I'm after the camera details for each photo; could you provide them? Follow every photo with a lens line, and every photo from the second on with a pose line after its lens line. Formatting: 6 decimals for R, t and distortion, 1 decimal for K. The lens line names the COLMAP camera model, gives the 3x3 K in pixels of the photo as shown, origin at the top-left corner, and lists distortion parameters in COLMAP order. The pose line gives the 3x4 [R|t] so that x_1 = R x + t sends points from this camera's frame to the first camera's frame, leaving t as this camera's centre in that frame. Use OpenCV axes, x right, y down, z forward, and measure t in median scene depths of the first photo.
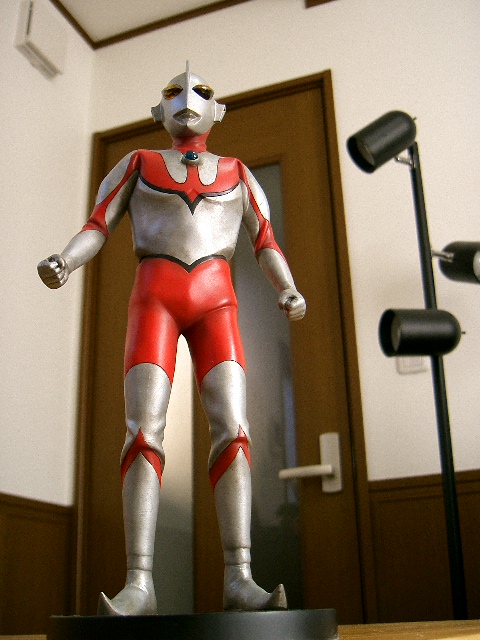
lens RADIAL K [[769.0, 0, 238.5], [0, 769.0, 318.8], [0, 0, 1]] dist [-0.143233, 0.000000]
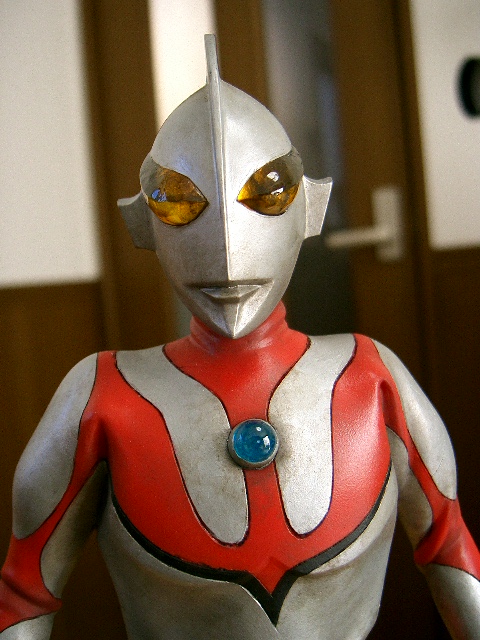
lens RADIAL K [[769.0, 0, 239.3], [0, 769.0, 318.1], [0, 0, 1]] dist [-0.143233, 0.000000]
pose [[0.997176, -0.057932, -0.047780, -0.012694], [0.072800, 0.901845, 0.425882, -0.103106], [0.018417, -0.428158, 0.903516, 0.183861]]
